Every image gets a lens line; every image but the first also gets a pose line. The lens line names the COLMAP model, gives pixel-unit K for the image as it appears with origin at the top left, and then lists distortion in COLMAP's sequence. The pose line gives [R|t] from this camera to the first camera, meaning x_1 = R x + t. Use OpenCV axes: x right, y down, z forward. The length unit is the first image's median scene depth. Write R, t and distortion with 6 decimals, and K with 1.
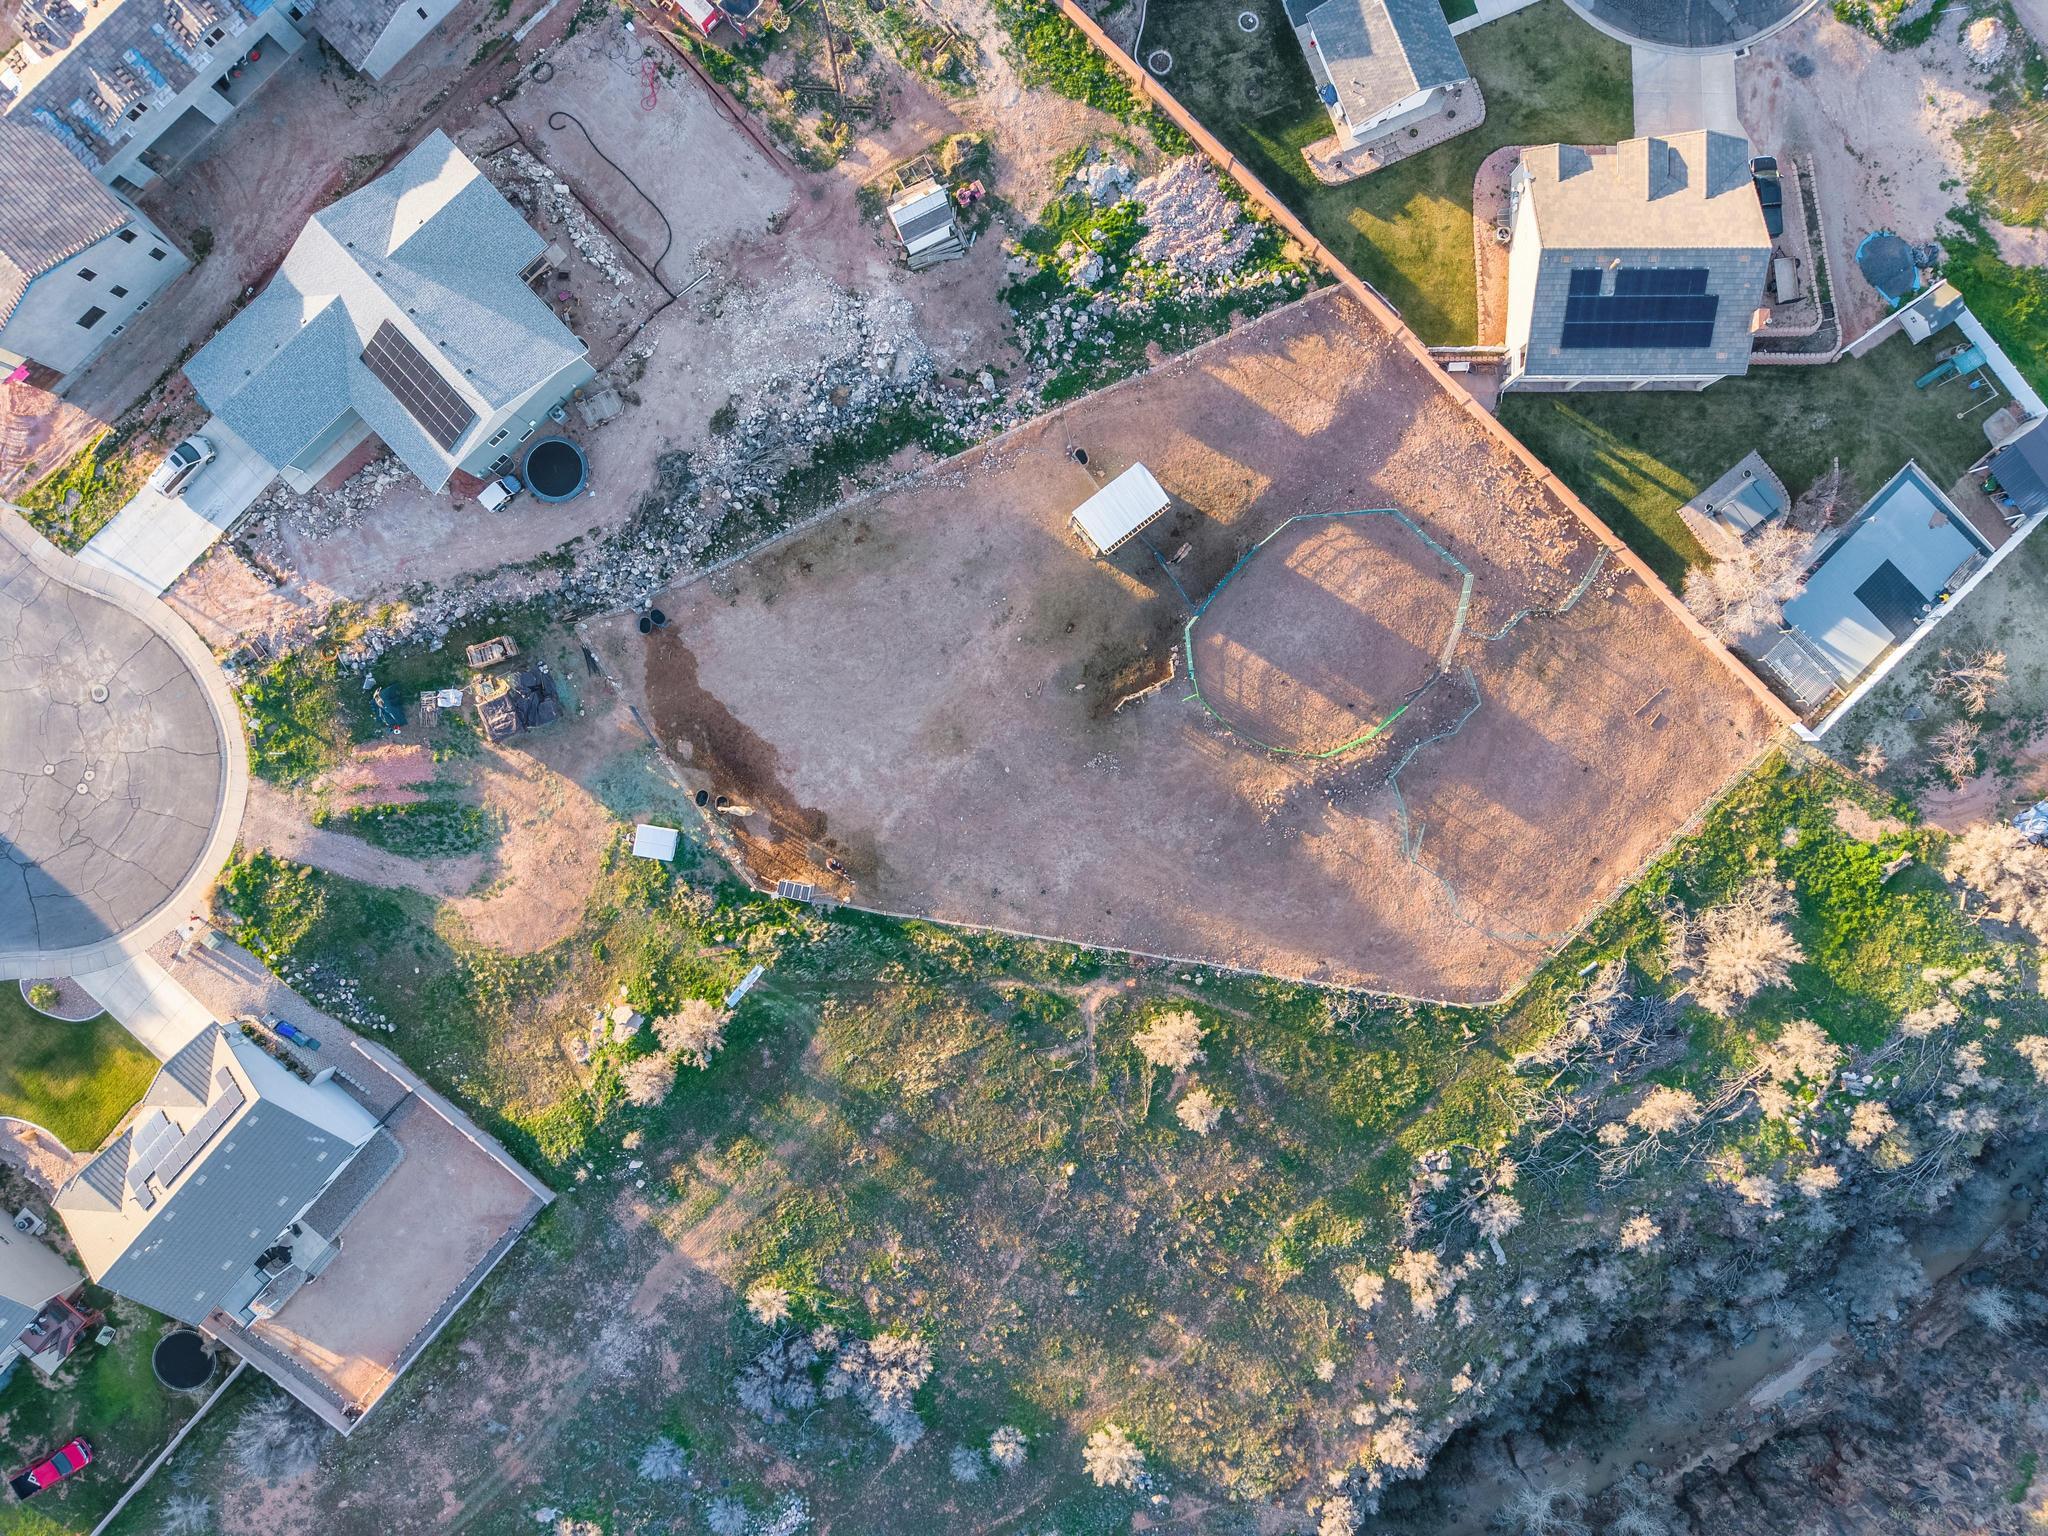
lens RADIAL K [[1369.7, 0, 1019.1], [0, 1369.7, 767.0], [0, 0, 1]] dist [0.019762, -0.020747]
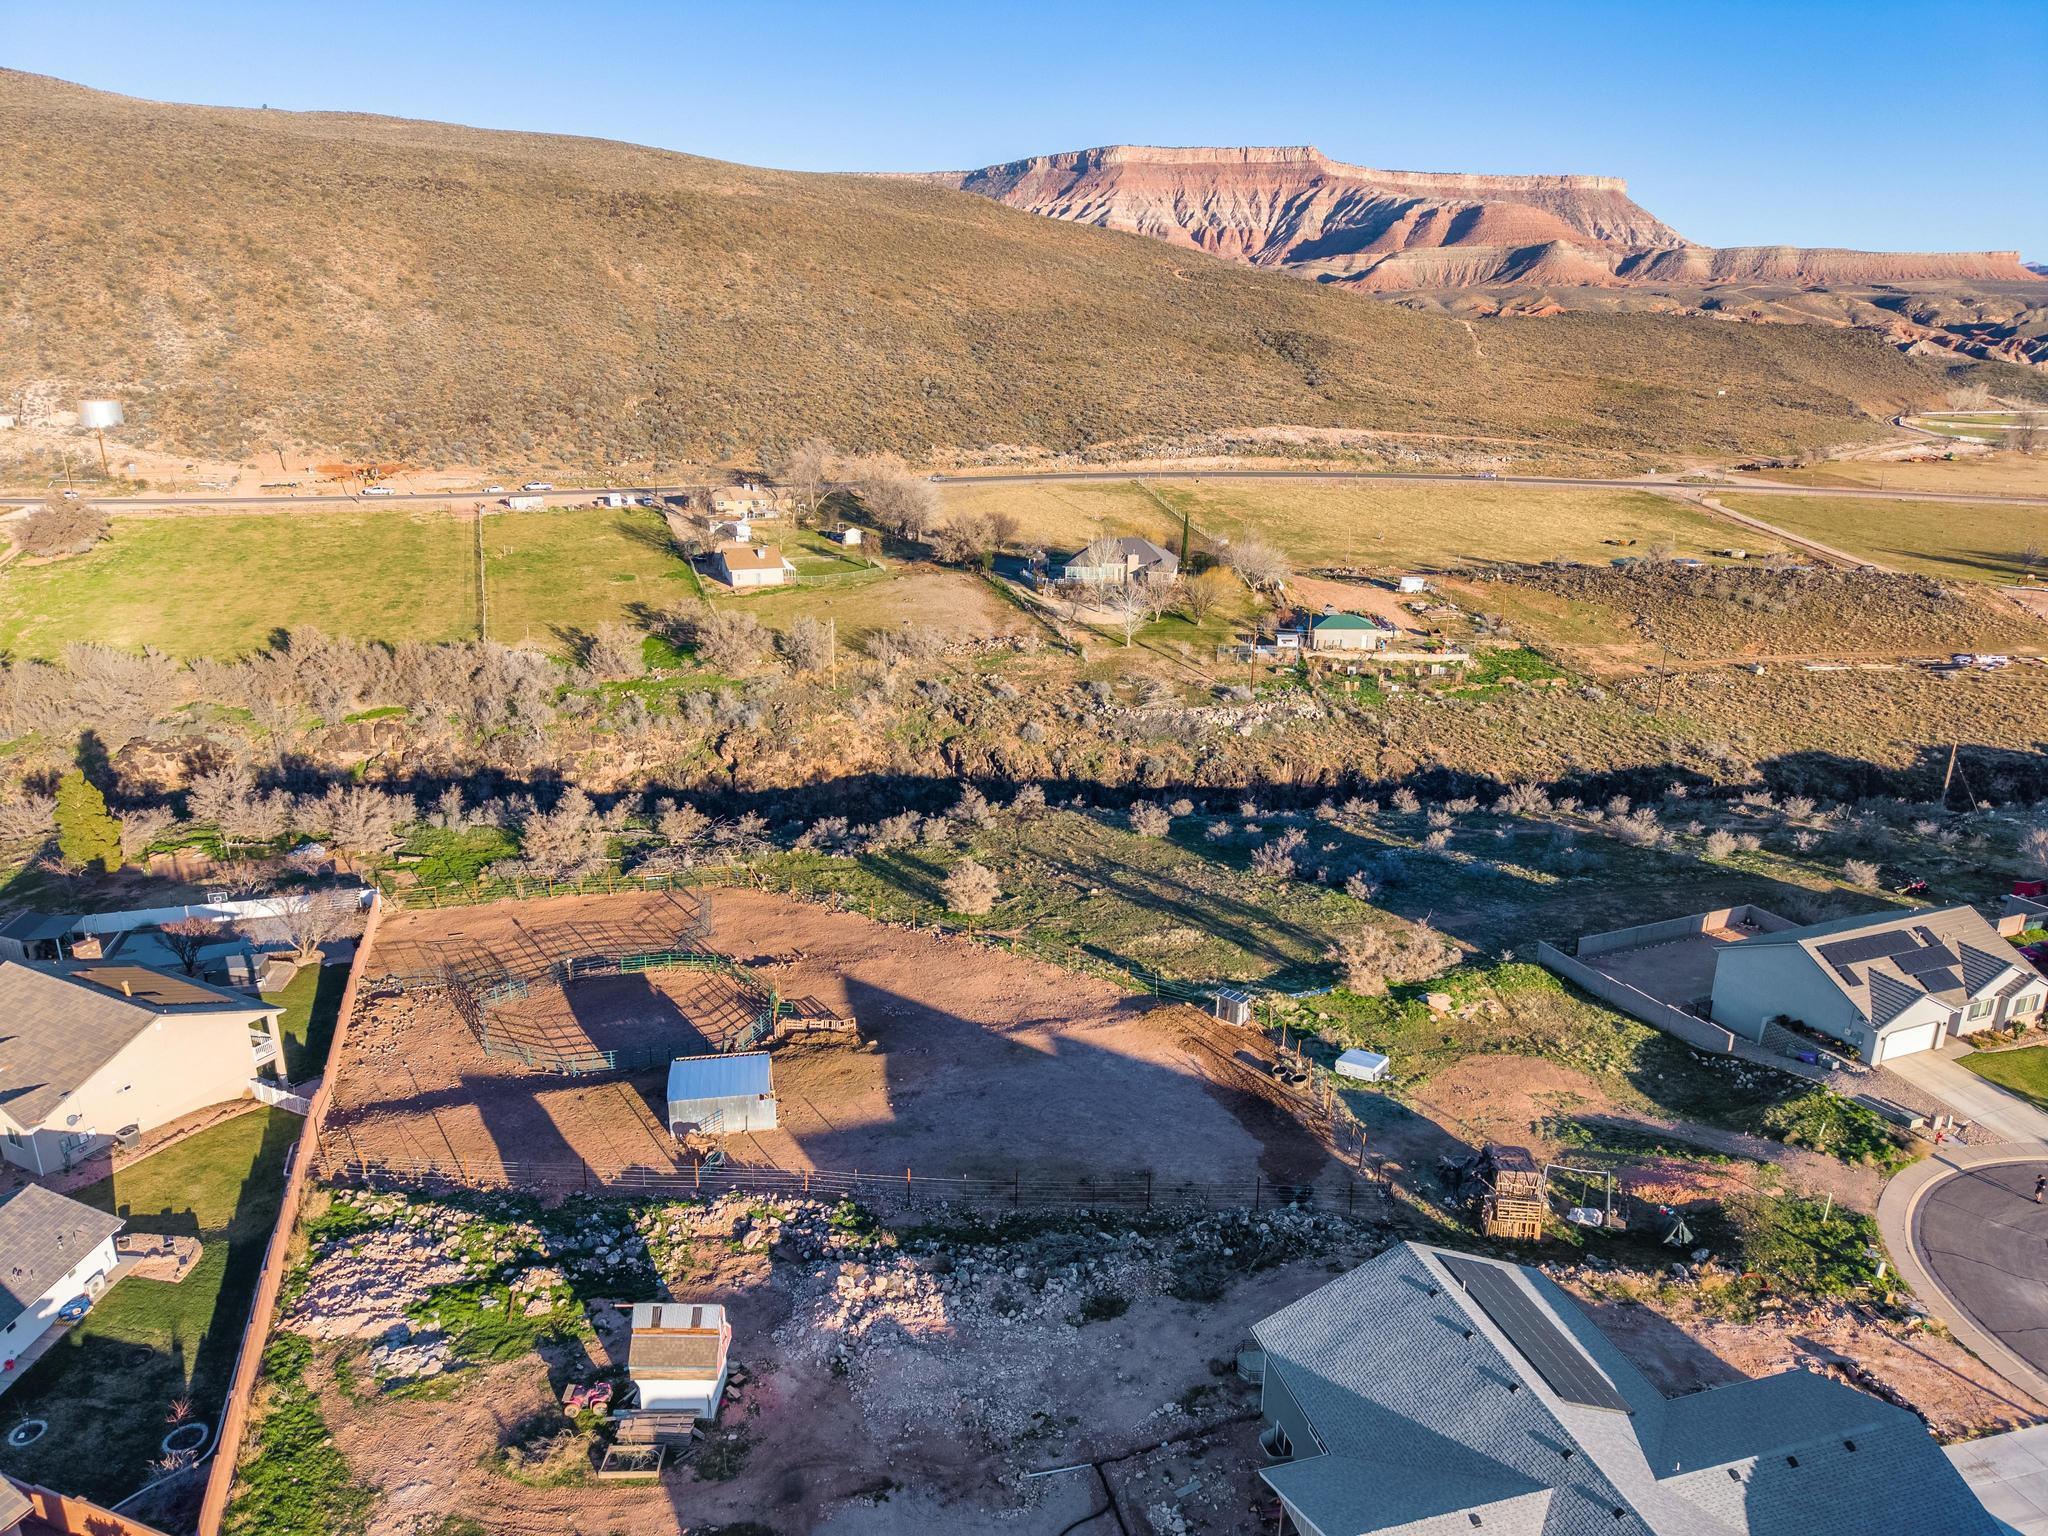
lens RADIAL K [[1369.7, 0, 1023.0], [0, 1369.7, 765.8], [0, 0, 1]] dist [0.019762, -0.020747]
pose [[-0.890799, -0.147326, 0.429852, -0.426656], [0.454342, -0.273878, 0.847682, -0.762546], [-0.007159, 0.950414, 0.310906, 0.529515]]
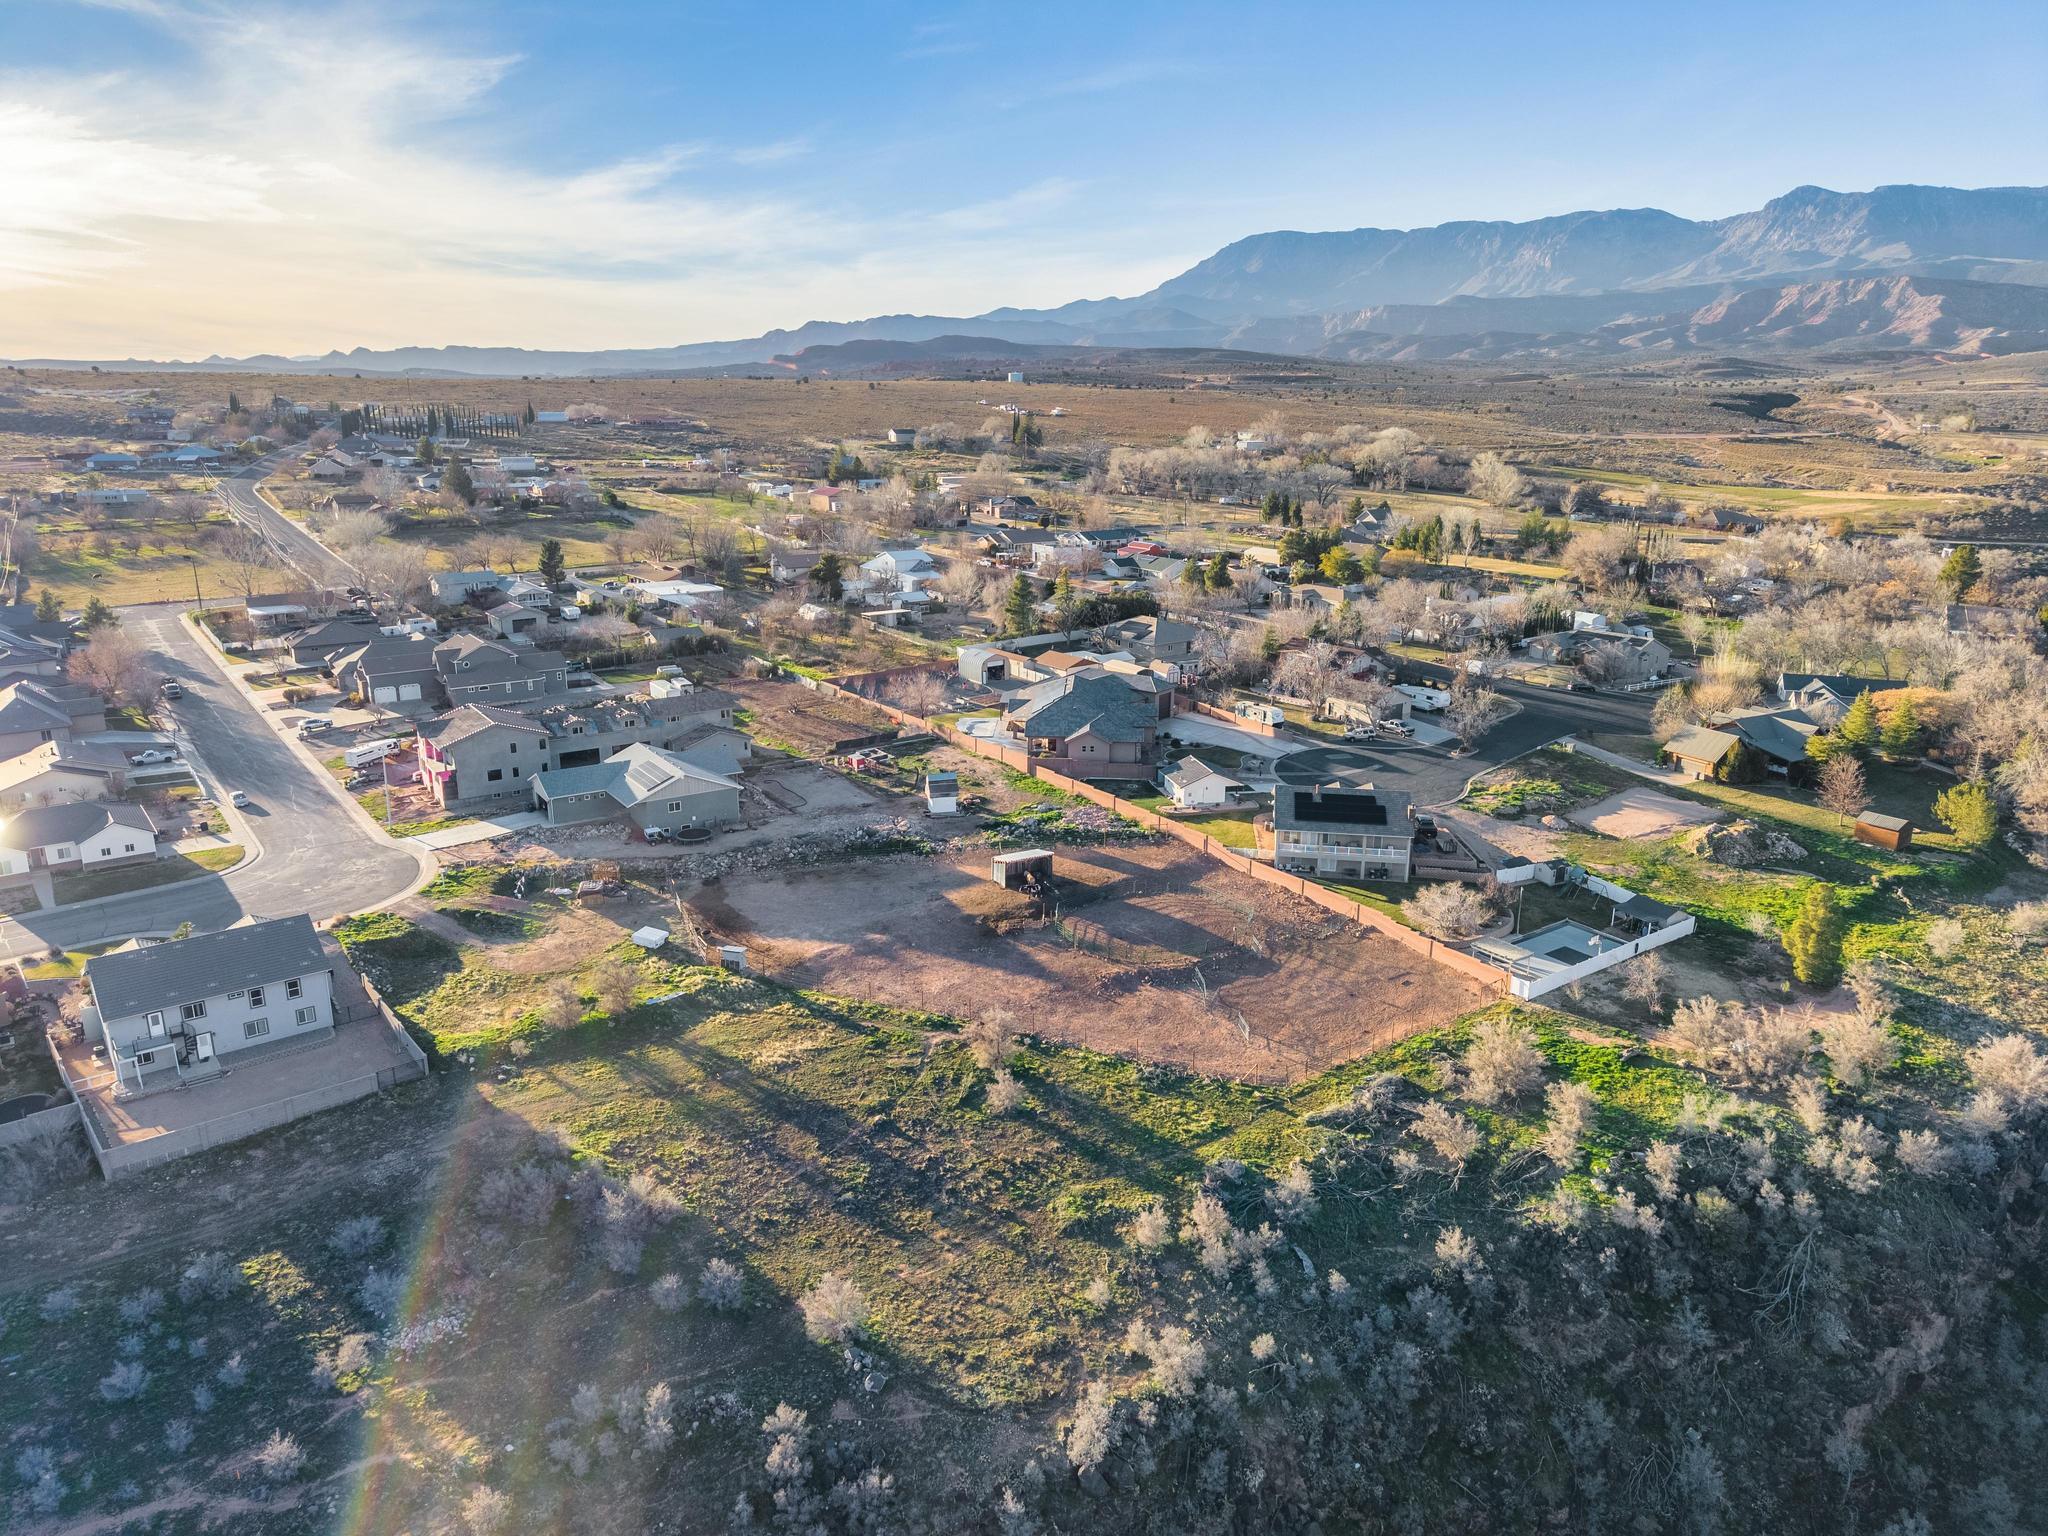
lens RADIAL K [[1369.7, 0, 1022.0], [0, 1369.7, 763.7], [0, 0, 1]] dist [0.019762, -0.020747]
pose [[0.985442, 0.044813, -0.164001, 0.319455], [-0.170012, 0.257224, -0.951279, 1.254162], [-0.000445, 0.965312, 0.261098, 0.471591]]
